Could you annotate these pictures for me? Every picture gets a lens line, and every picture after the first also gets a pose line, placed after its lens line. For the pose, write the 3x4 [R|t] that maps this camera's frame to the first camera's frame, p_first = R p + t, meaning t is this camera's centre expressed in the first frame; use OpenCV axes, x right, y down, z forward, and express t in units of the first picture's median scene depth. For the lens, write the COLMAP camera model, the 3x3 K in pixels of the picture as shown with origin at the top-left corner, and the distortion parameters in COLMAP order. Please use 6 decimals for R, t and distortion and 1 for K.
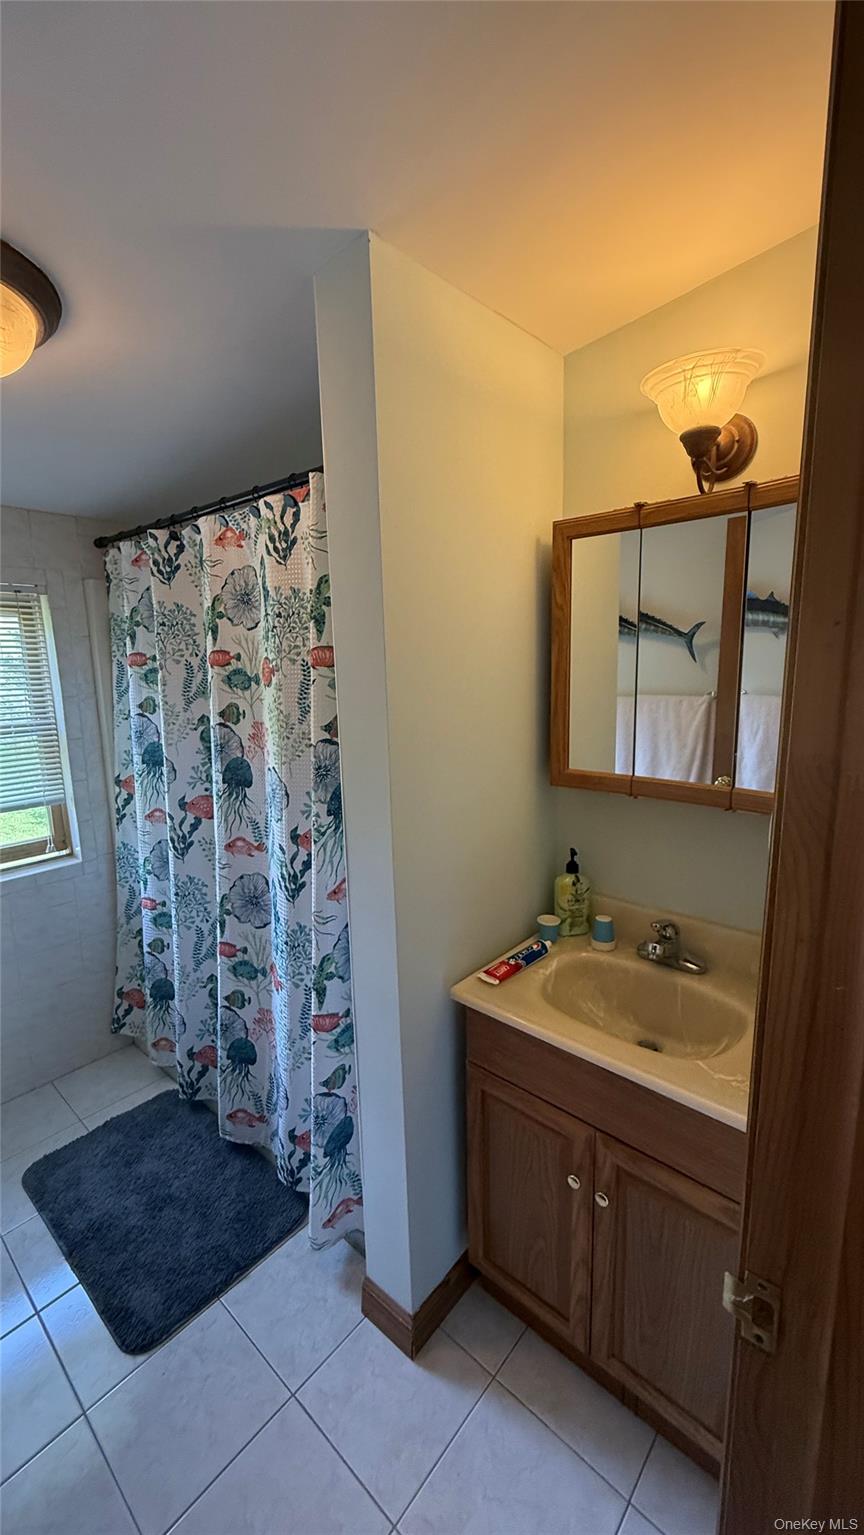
lens RADIAL K [[609.0, 0, 428.8], [0, 609.0, 764.8], [0, 0, 1]] dist [-0.002545, 0.000728]
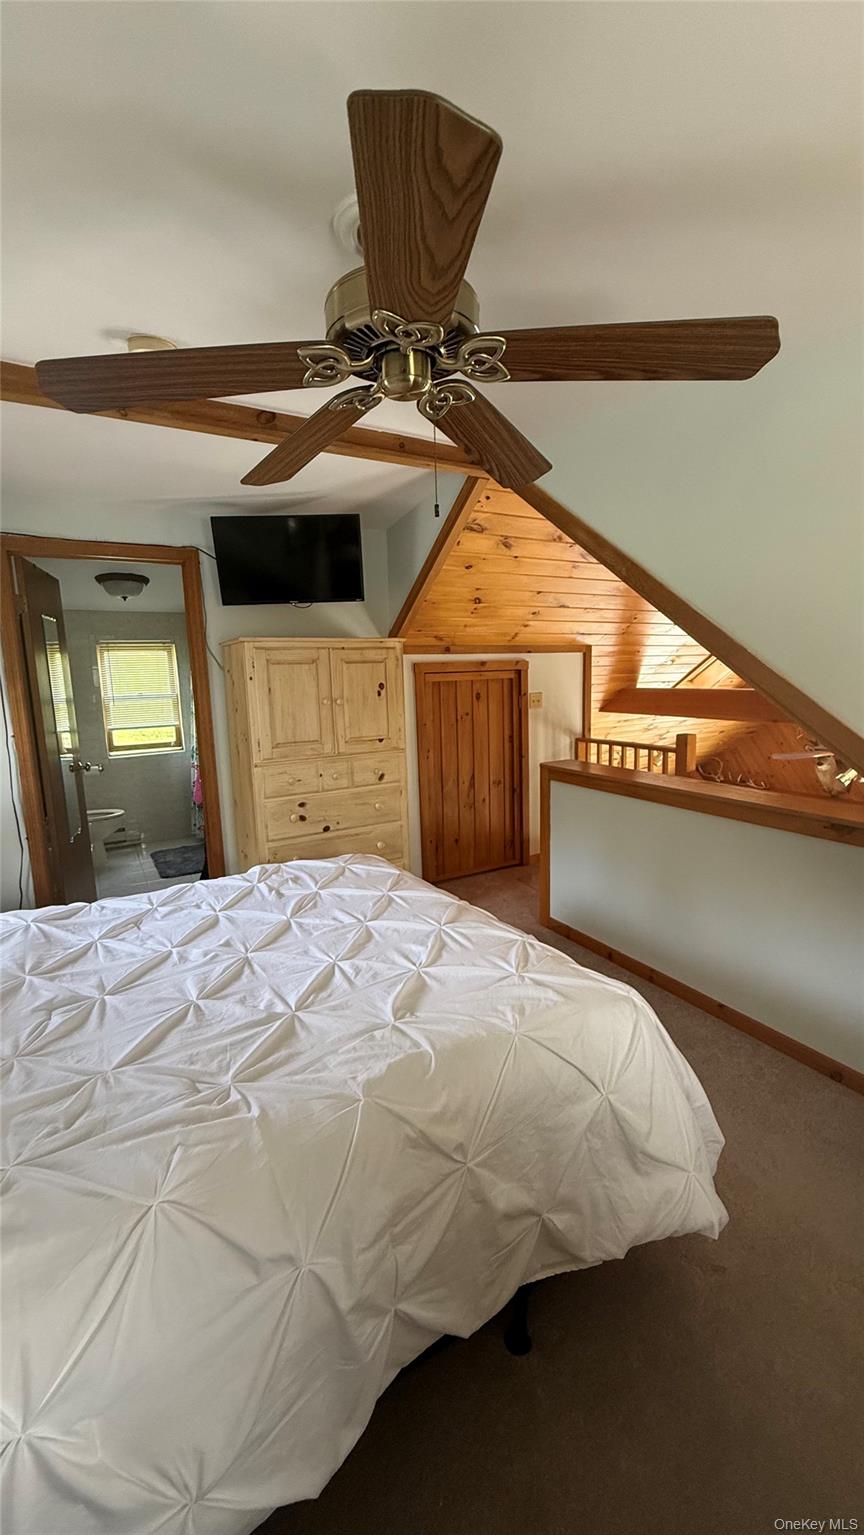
lens RADIAL K [[609.0, 0, 436.3], [0, 609.0, 762.1], [0, 0, 1]] dist [-0.002545, 0.000728]
pose [[0.954590, 0.057218, -0.292375, 1.905021], [-0.055440, 0.998359, 0.014371, 0.188758], [0.292717, 0.002491, 0.956196, -1.788839]]
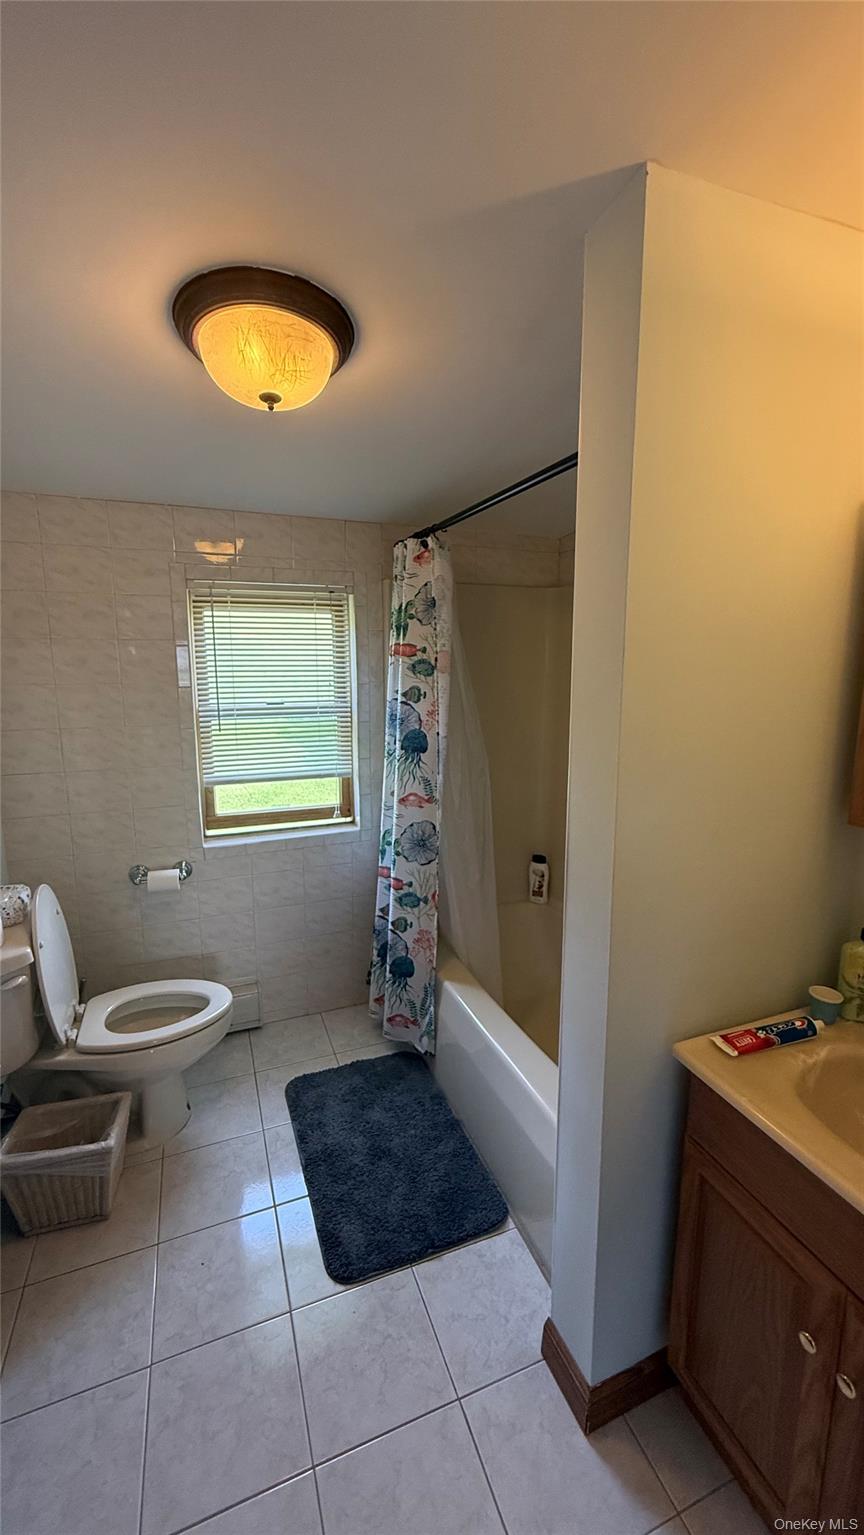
lens RADIAL K [[609.0, 0, 427.2], [0, 609.0, 764.1], [0, 0, 1]] dist [-0.002545, 0.000728]
pose [[0.890820, 0.099903, -0.443237, 0.057436], [-0.097345, 0.994840, 0.028586, -0.012523], [0.443805, 0.017682, 0.895949, 0.063905]]
